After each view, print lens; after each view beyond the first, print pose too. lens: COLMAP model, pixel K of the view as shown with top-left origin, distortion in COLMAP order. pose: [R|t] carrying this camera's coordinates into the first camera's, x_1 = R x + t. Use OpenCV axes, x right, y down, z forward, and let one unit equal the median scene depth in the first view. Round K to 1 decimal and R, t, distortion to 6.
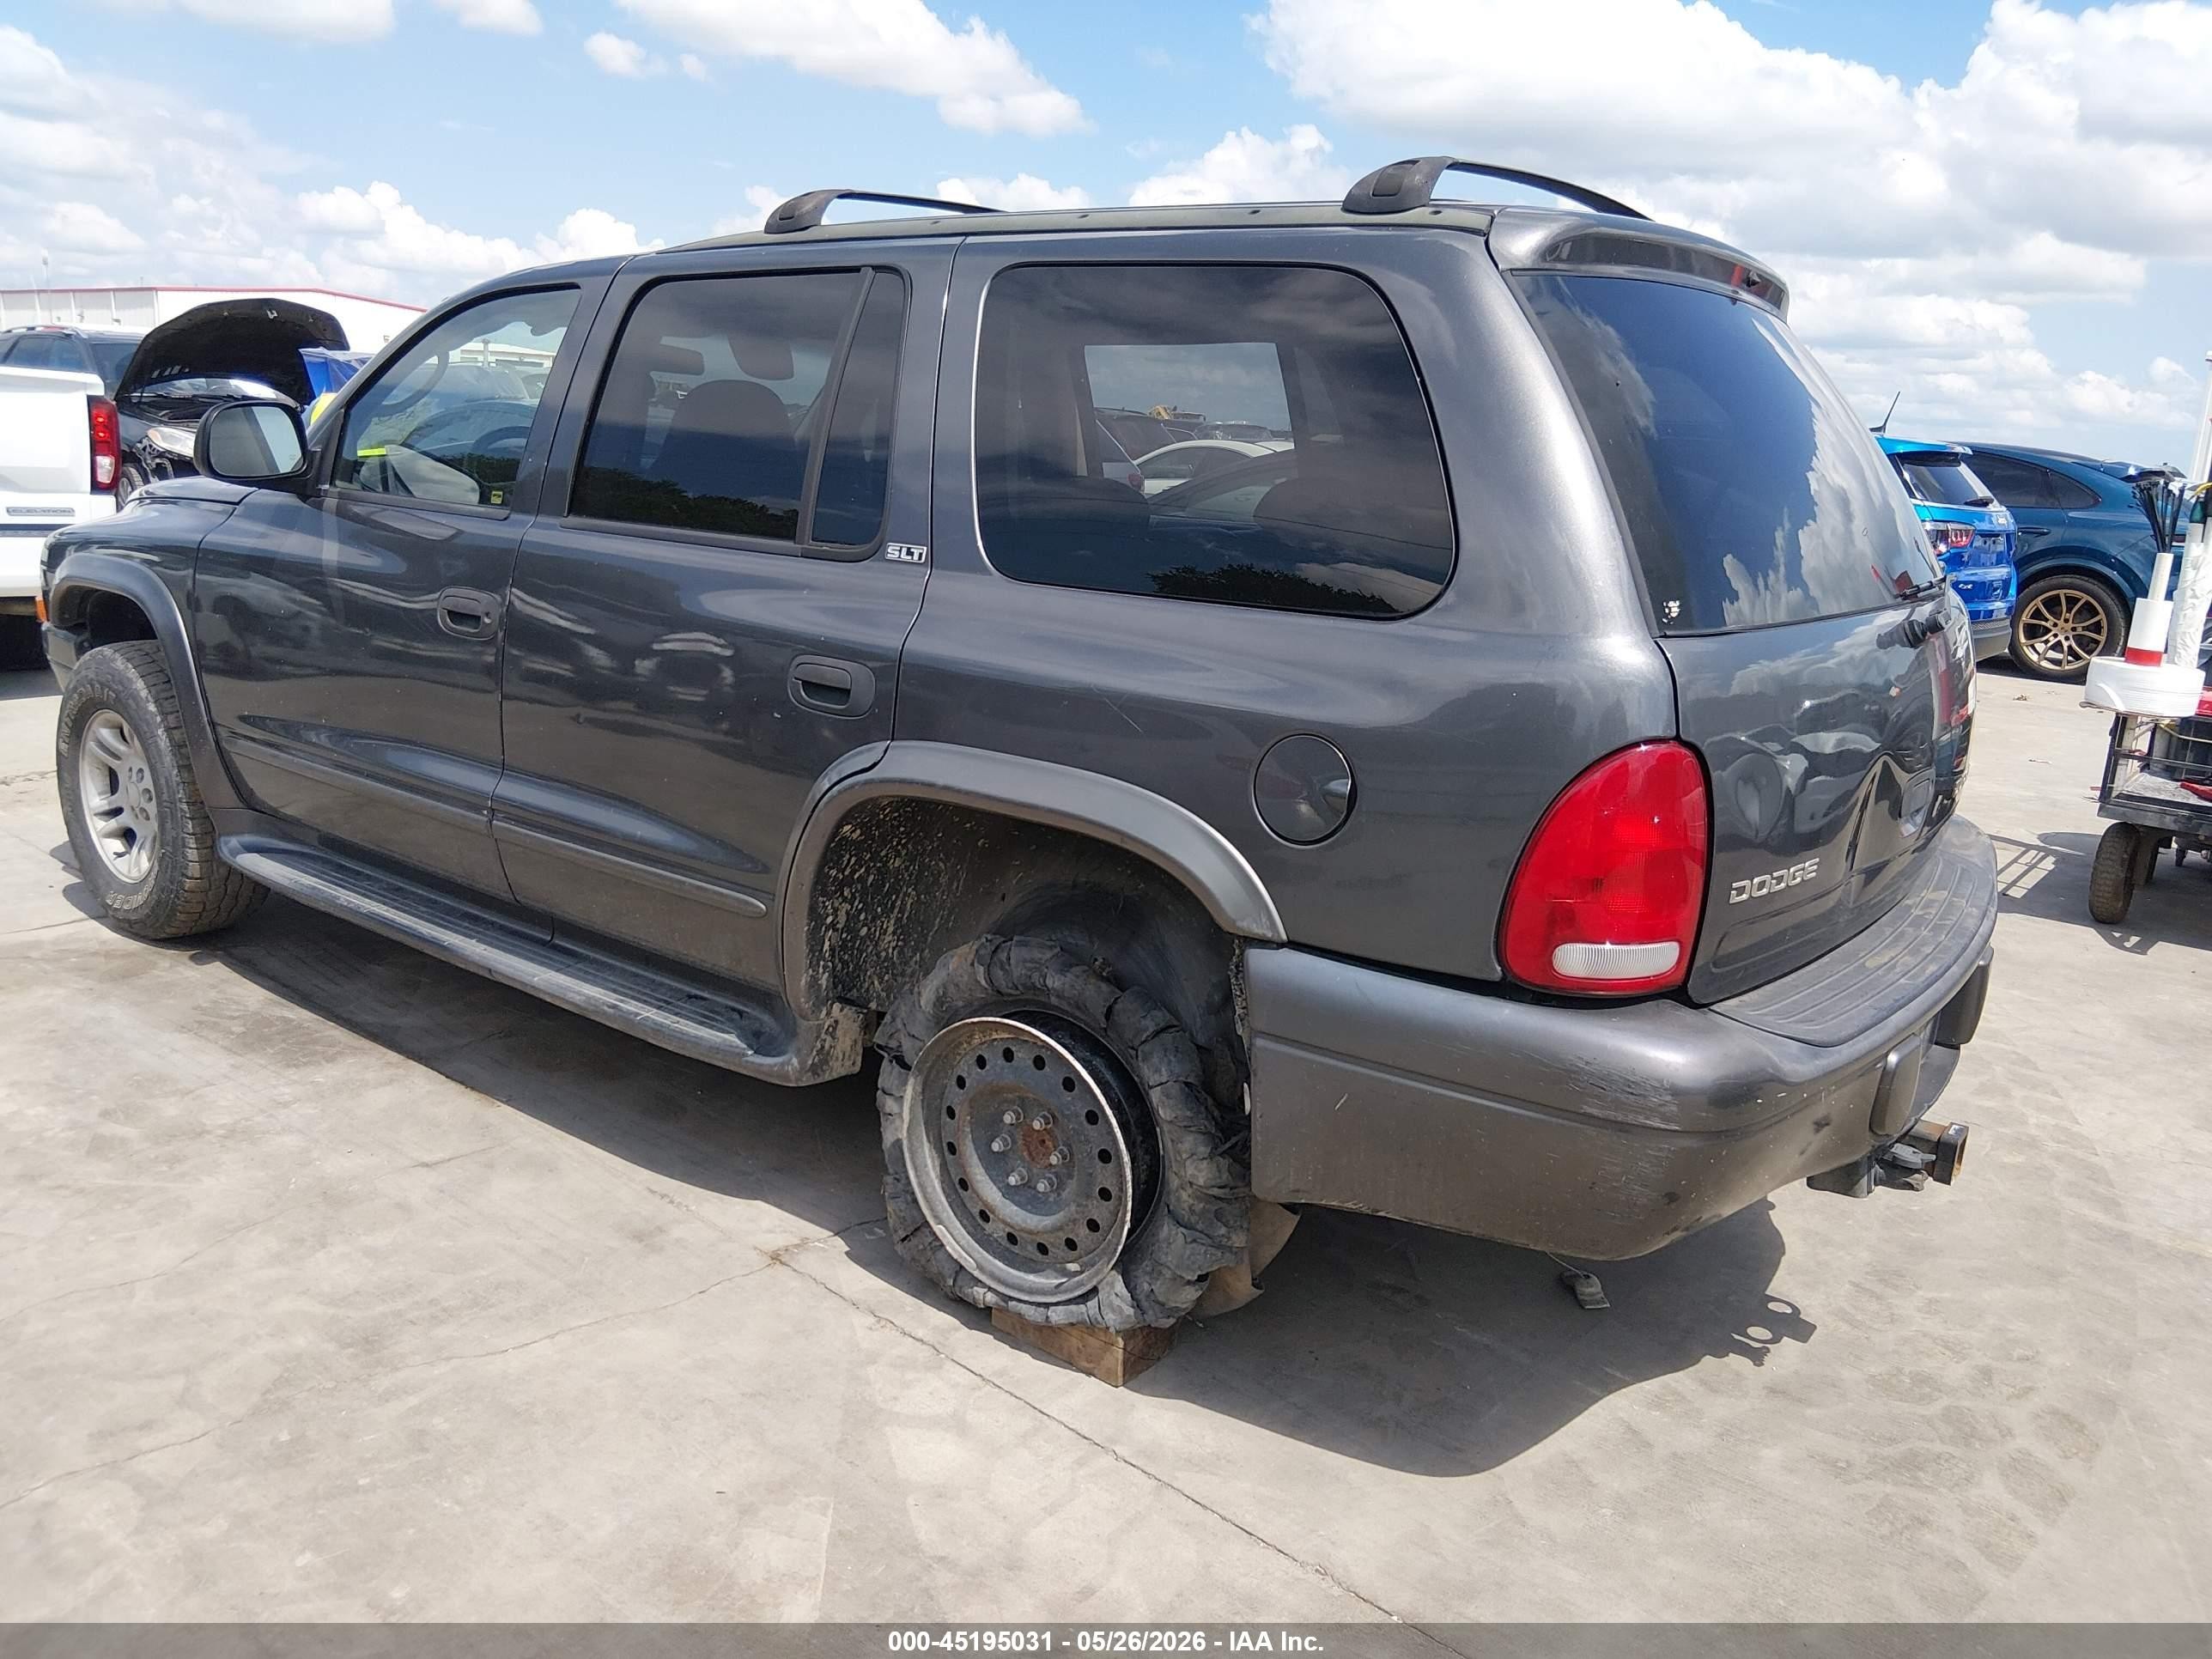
lens RADIAL K [[1673.9, 0, 1124.4], [0, 1673.9, 792.3], [0, 0, 1]] dist [0.065575, -0.125988]
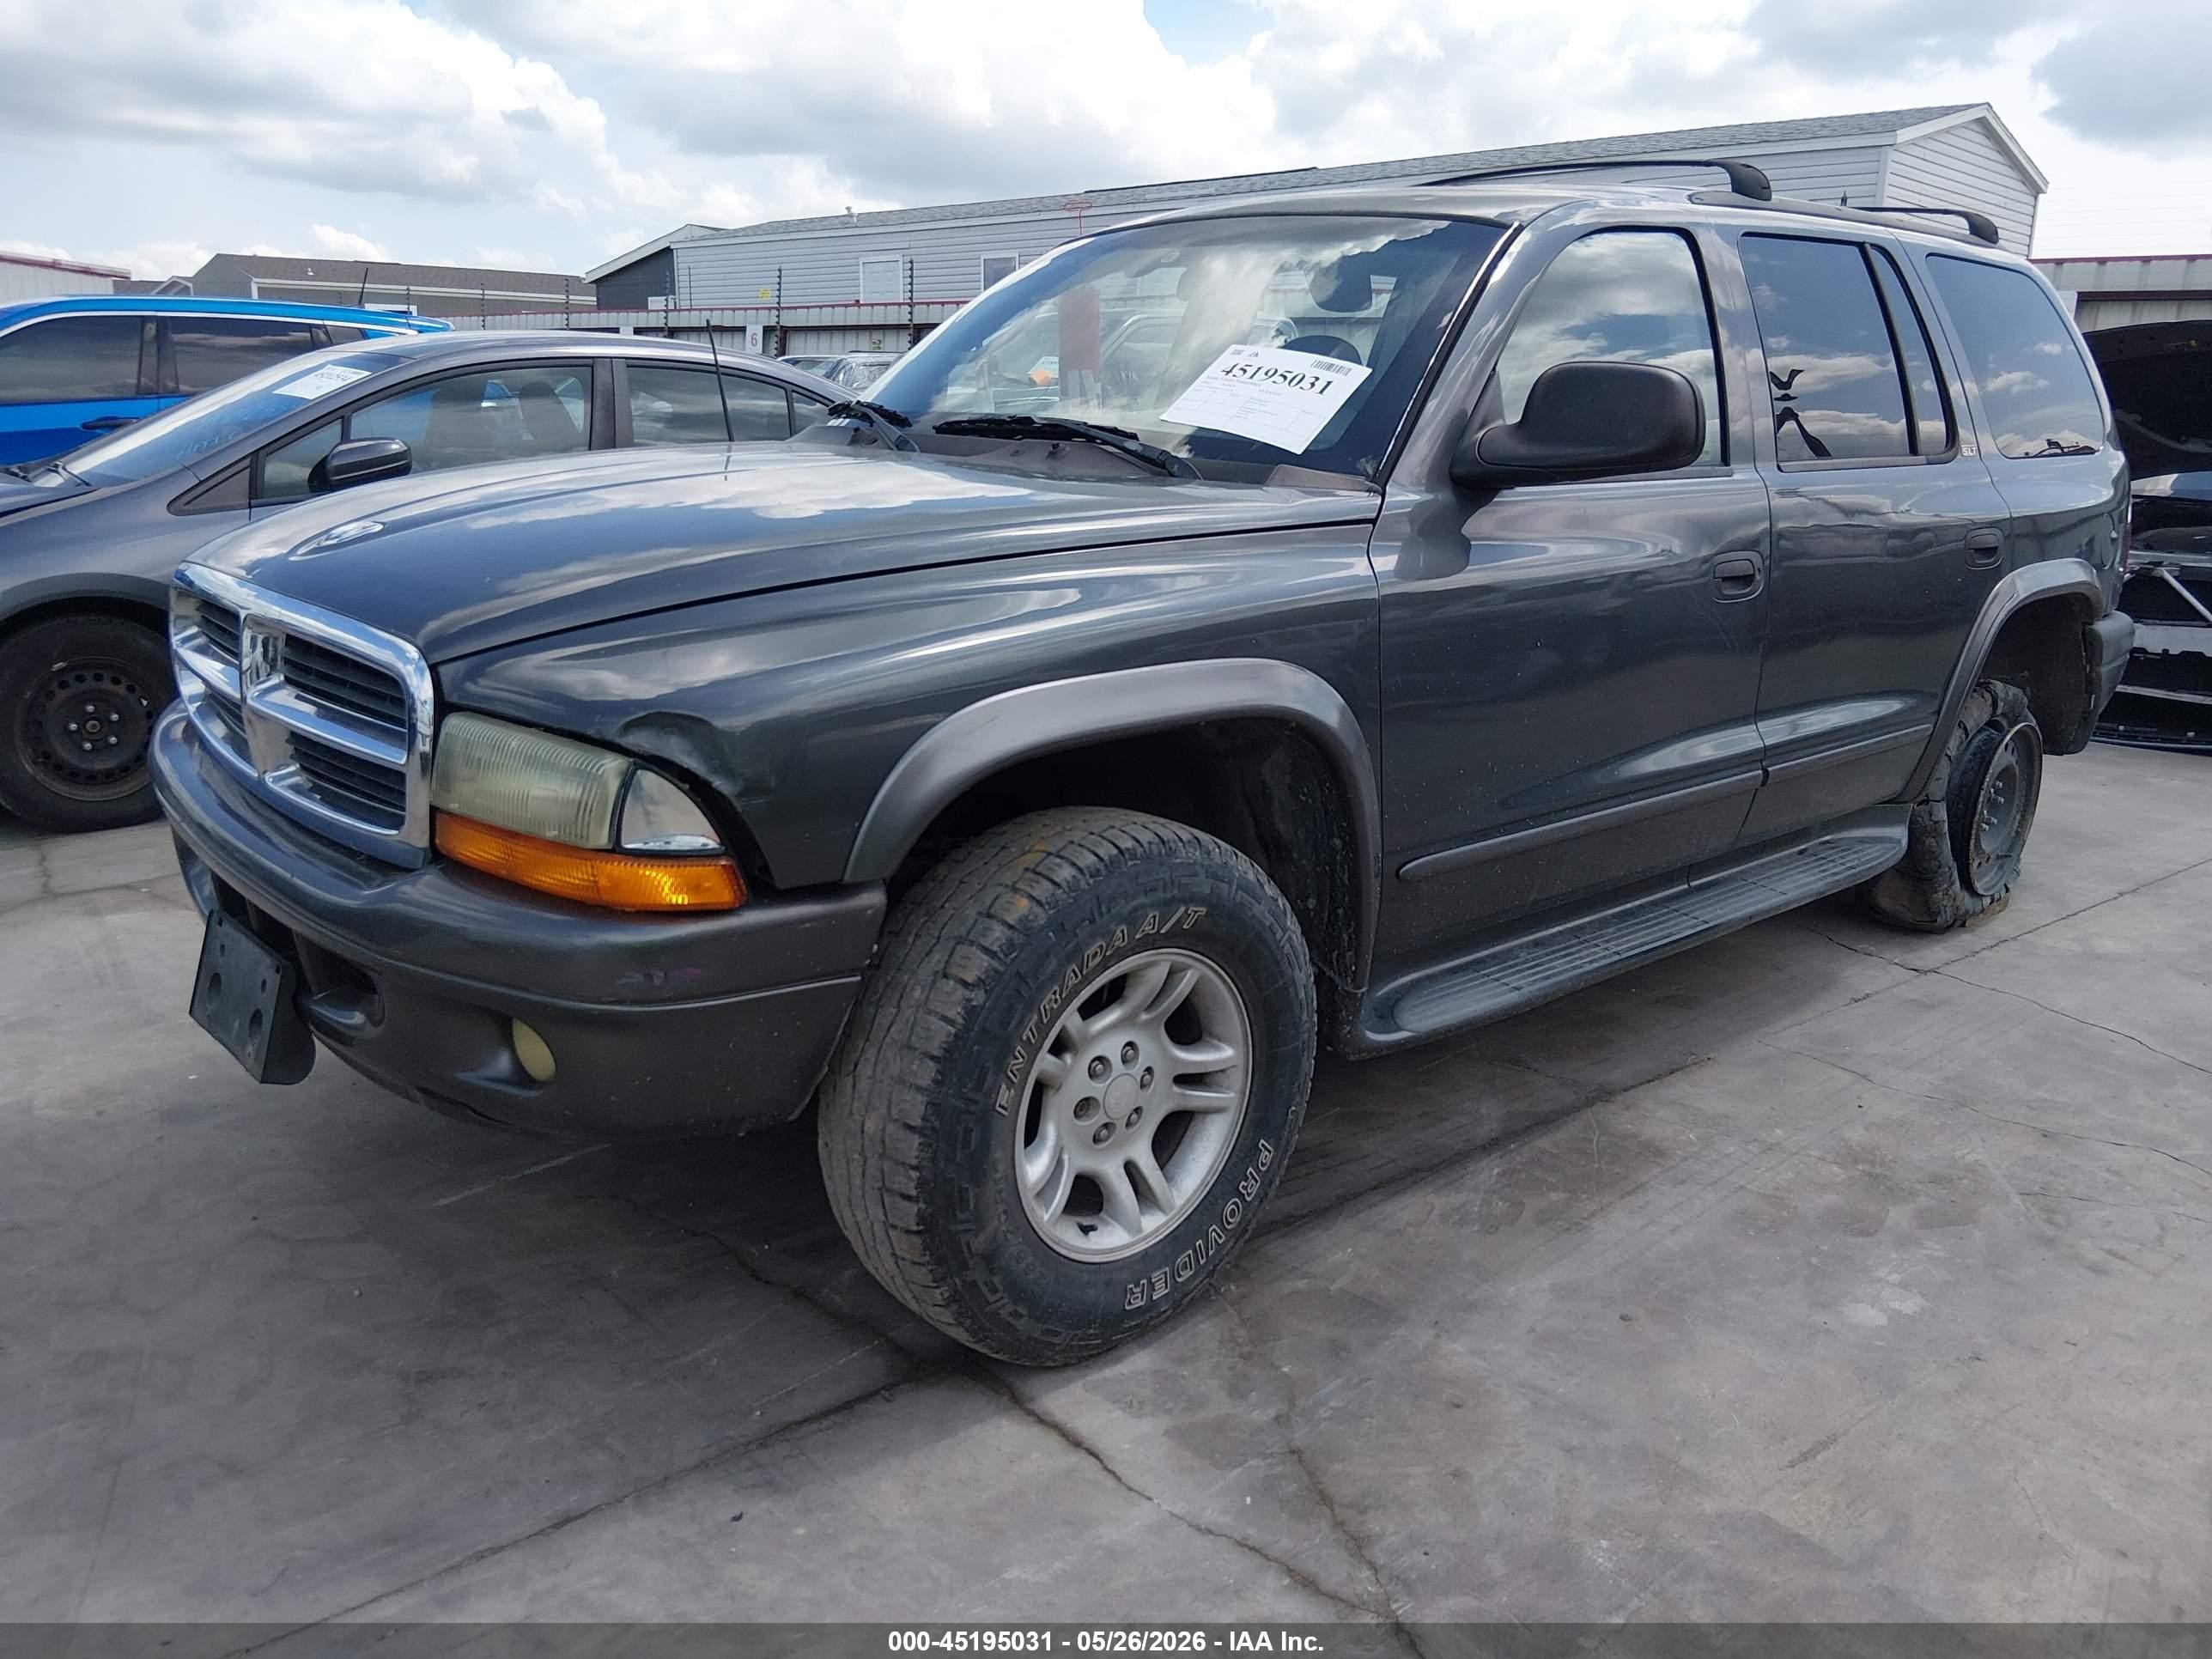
lens RADIAL K [[1673.9, 0, 1098.0], [0, 1673.9, 814.1], [0, 0, 1]] dist [0.065575, -0.125988]
pose [[0.183475, -0.282393, 0.941590, -1.616804], [0.197033, 0.948976, 0.246216, -0.329129], [-0.963076, 0.140350, 0.229754, 1.318437]]
